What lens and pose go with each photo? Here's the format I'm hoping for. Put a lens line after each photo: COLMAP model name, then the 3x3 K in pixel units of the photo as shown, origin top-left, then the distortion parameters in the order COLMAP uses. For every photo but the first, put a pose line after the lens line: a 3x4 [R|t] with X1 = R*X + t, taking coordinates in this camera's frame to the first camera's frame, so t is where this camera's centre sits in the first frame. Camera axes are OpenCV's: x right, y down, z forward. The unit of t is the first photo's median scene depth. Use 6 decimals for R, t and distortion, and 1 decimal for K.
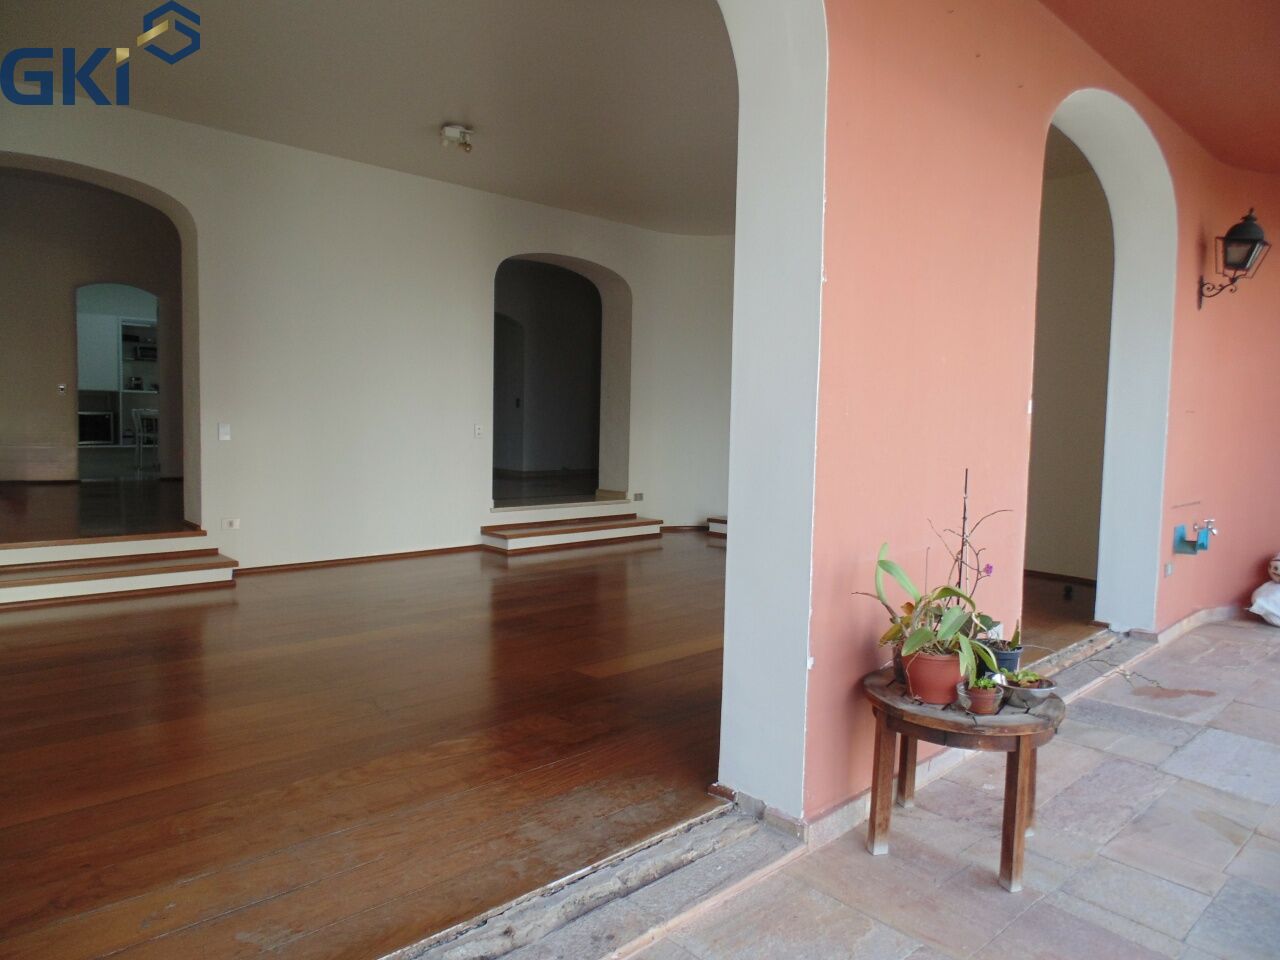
lens RADIAL K [[852.7, 0, 648.8], [0, 852.7, 479.0], [0, 0, 1]] dist [-0.011558, -0.003405]
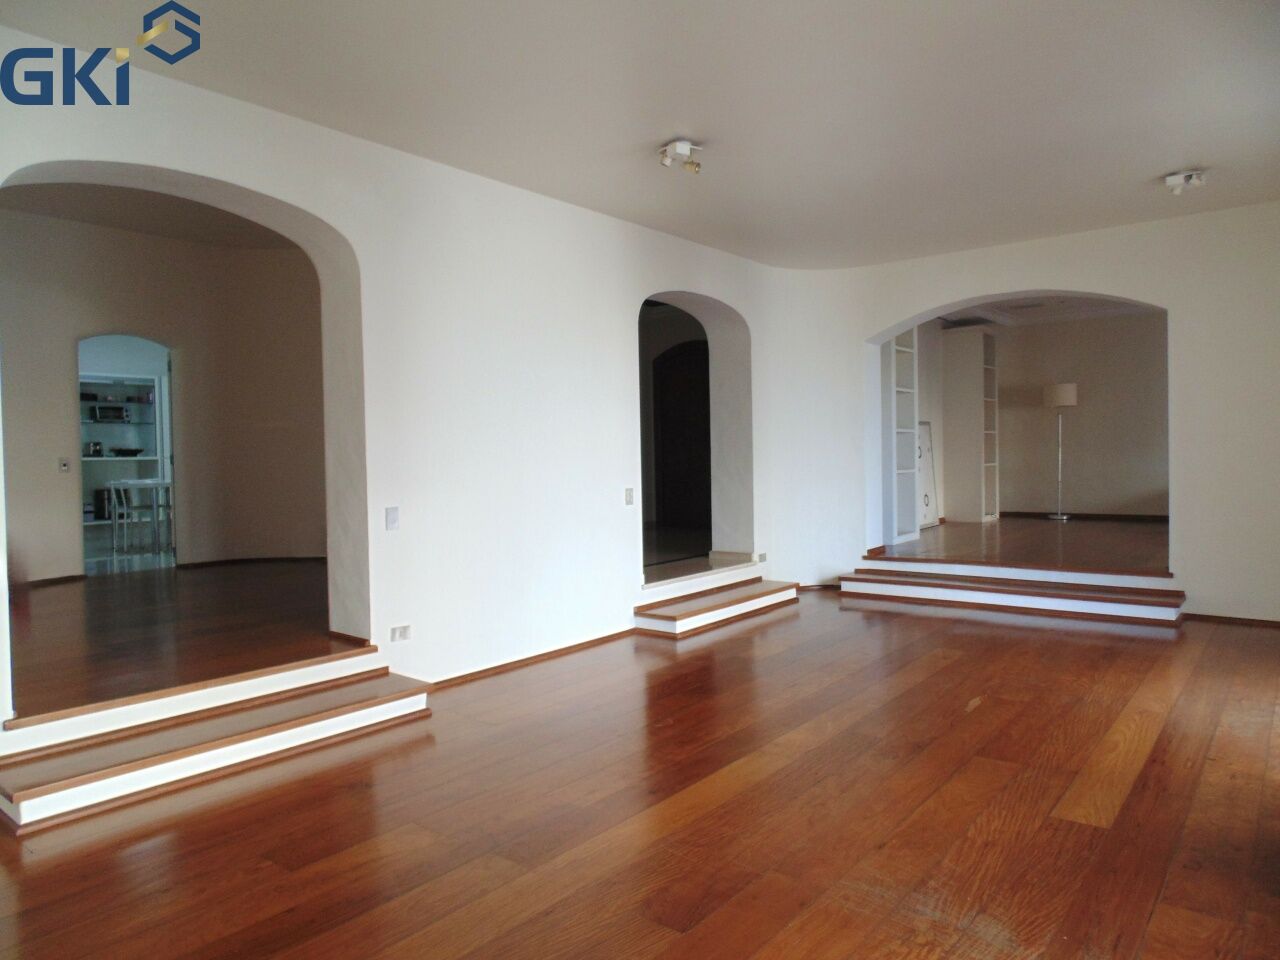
lens RADIAL K [[852.7, 0, 639.6], [0, 852.7, 475.3], [0, 0, 1]] dist [-0.011558, -0.003405]
pose [[0.990160, -0.044175, 0.132785, -0.293946], [0.050035, 0.997900, -0.041125, -0.040265], [-0.130690, 0.047364, 0.990291, 0.141291]]
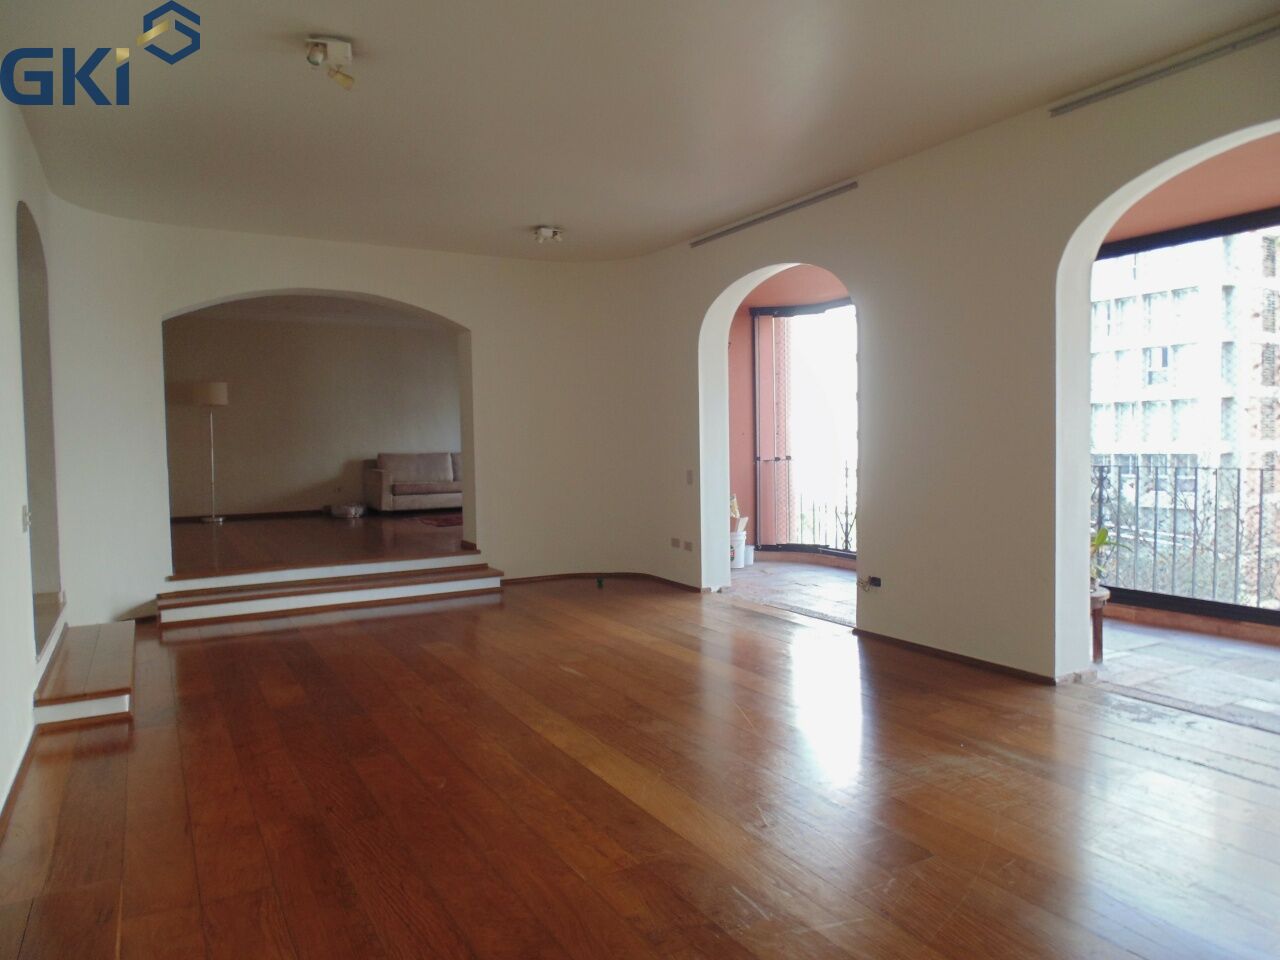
lens RADIAL K [[852.7, 0, 648.9], [0, 852.7, 478.7], [0, 0, 1]] dist [-0.011558, -0.003405]
pose [[0.225716, -0.069397, 0.971718, -0.609762], [0.086095, 0.994978, 0.051060, -0.071593], [-0.970381, 0.072136, 0.230557, 0.478676]]
